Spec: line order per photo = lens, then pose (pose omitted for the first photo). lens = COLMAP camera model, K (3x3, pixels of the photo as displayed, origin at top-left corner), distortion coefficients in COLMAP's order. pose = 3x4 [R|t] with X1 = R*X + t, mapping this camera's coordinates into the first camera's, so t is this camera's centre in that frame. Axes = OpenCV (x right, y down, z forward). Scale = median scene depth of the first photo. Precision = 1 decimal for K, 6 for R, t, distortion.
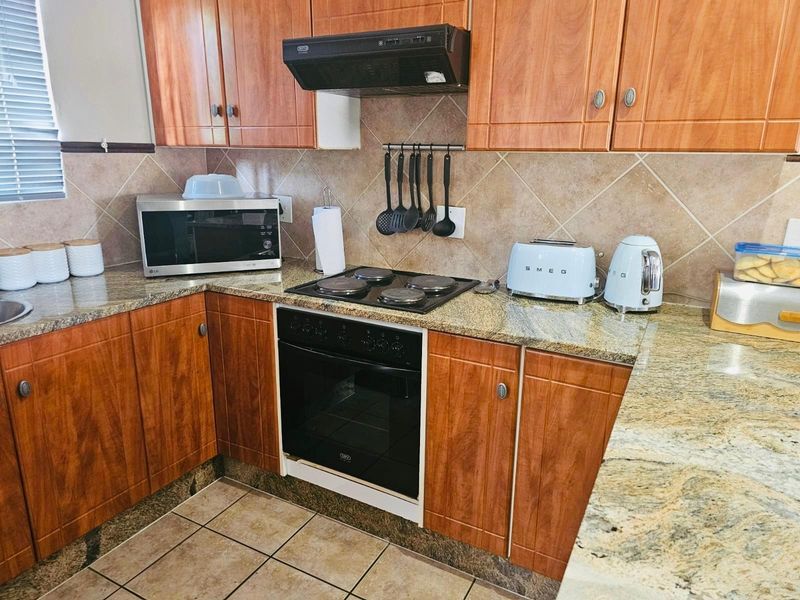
lens RADIAL K [[536.1, 0, 400.9], [0, 536.1, 294.5], [0, 0, 1]] dist [0.017559, -0.000703]
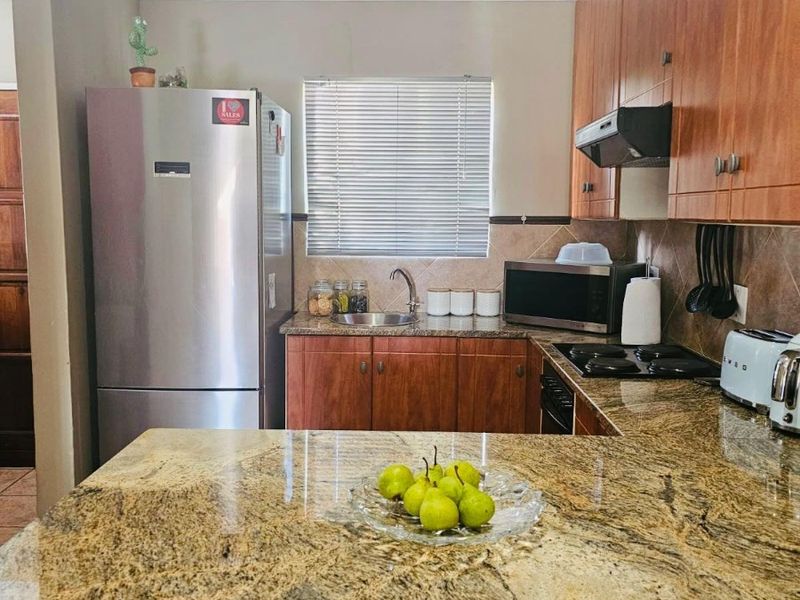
lens RADIAL K [[694.6, 0, 399.0], [0, 694.6, 298.9], [0, 0, 1]] dist [0.068737, -0.002318]
pose [[0.454028, 0.095723, -0.885831, 0.838039], [-0.227426, 0.973729, -0.011345, -0.009745], [0.861473, 0.206612, 0.463870, 0.036018]]
